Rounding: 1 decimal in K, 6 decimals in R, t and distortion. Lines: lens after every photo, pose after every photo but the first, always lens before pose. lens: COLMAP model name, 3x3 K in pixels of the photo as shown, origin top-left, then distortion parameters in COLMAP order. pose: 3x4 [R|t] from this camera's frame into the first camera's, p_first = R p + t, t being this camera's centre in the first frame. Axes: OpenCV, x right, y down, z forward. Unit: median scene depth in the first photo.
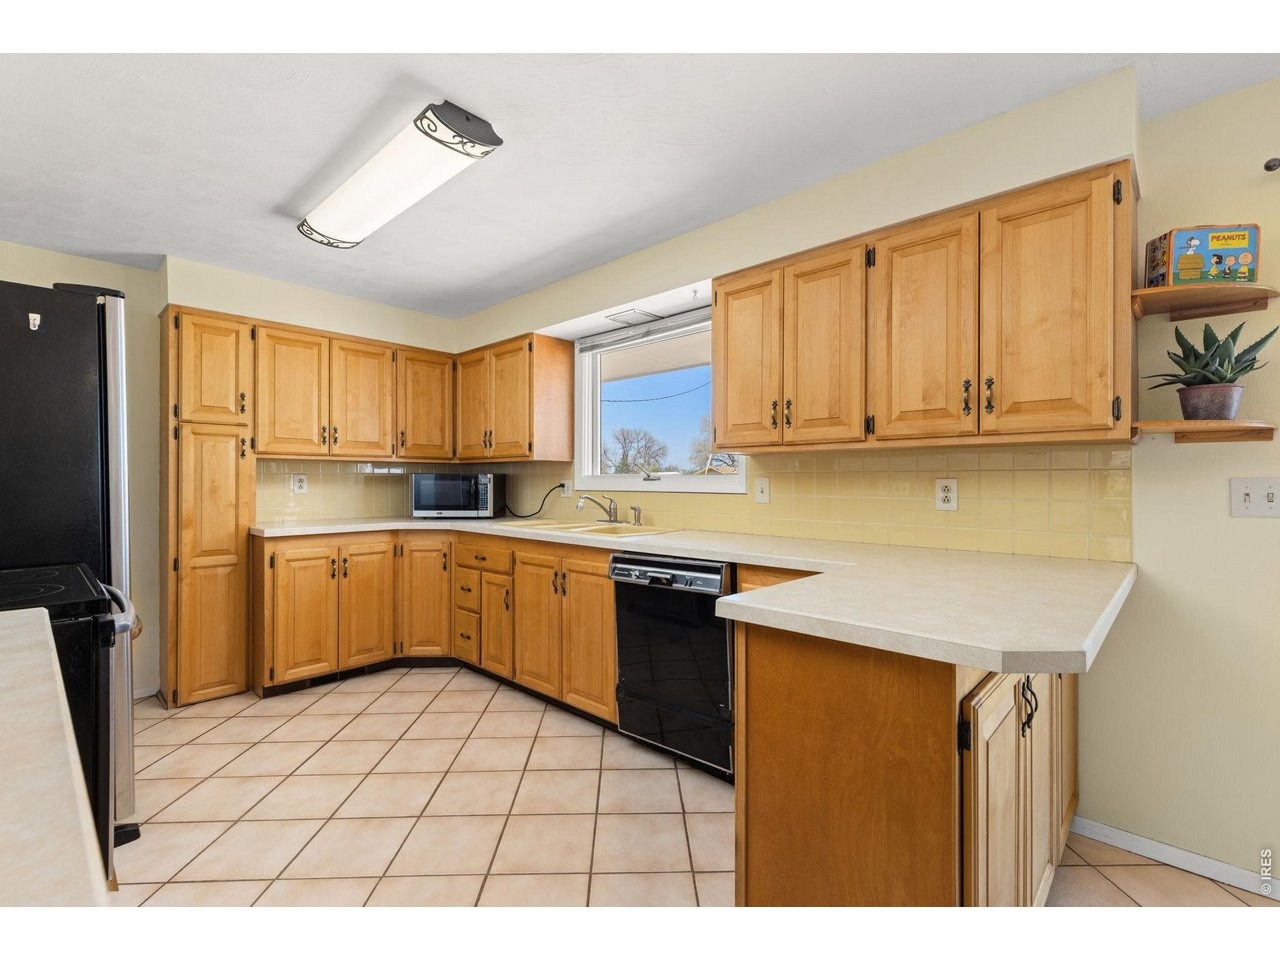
lens RADIAL K [[566.7, 0, 644.8], [0, 566.7, 473.5], [0, 0, 1]] dist [-0.007867, 0.000080]
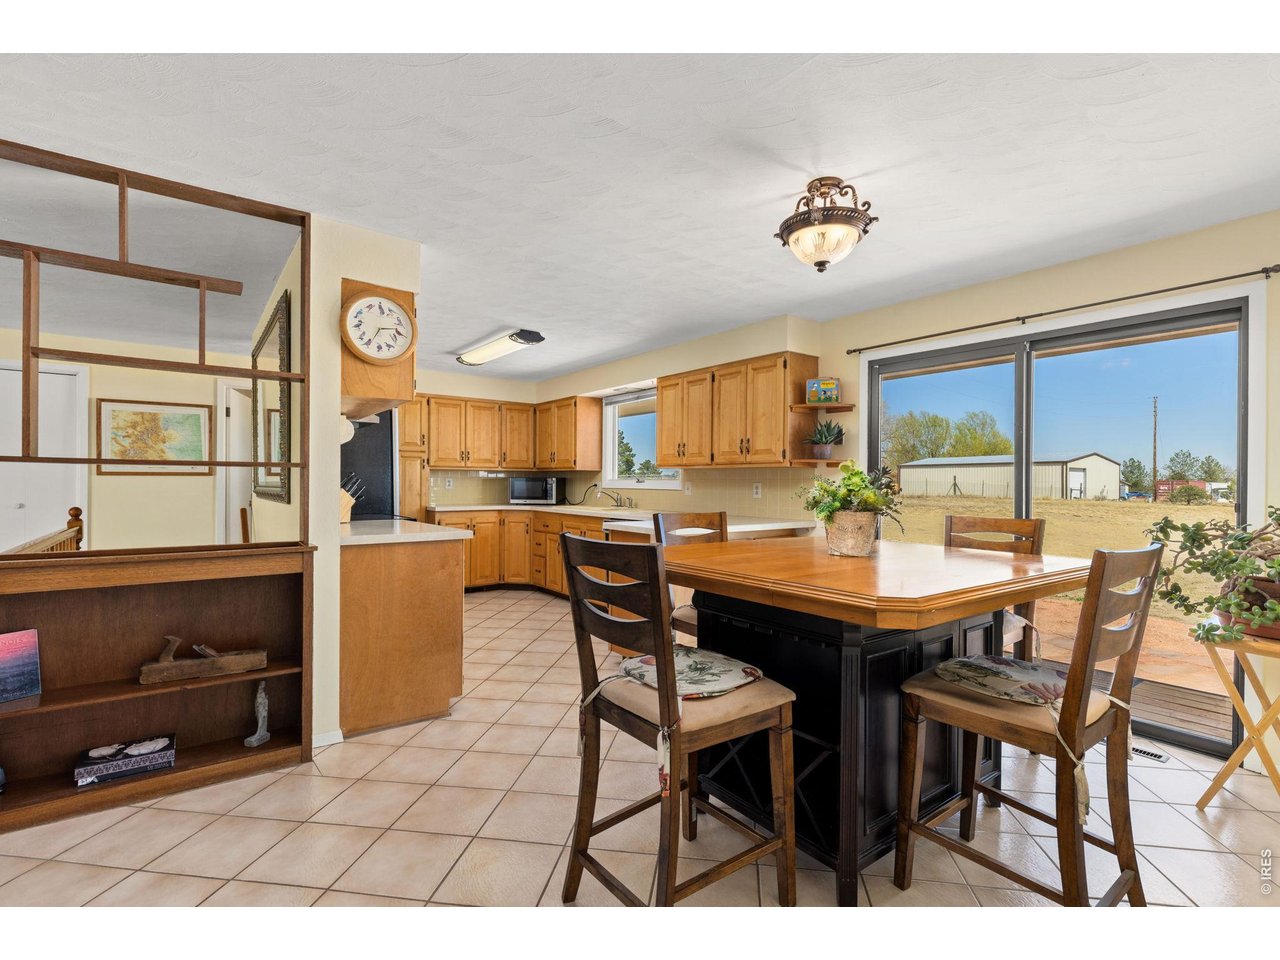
lens RADIAL K [[566.7, 0, 644.8], [0, 566.7, 473.5], [0, 0, 1]] dist [-0.007867, 0.000080]
pose [[0.986726, 0.002963, -0.162366, 0.284092], [-0.003115, 0.999995, -0.000678, -0.013043], [0.162363, 0.001174, 0.986730, -0.656561]]
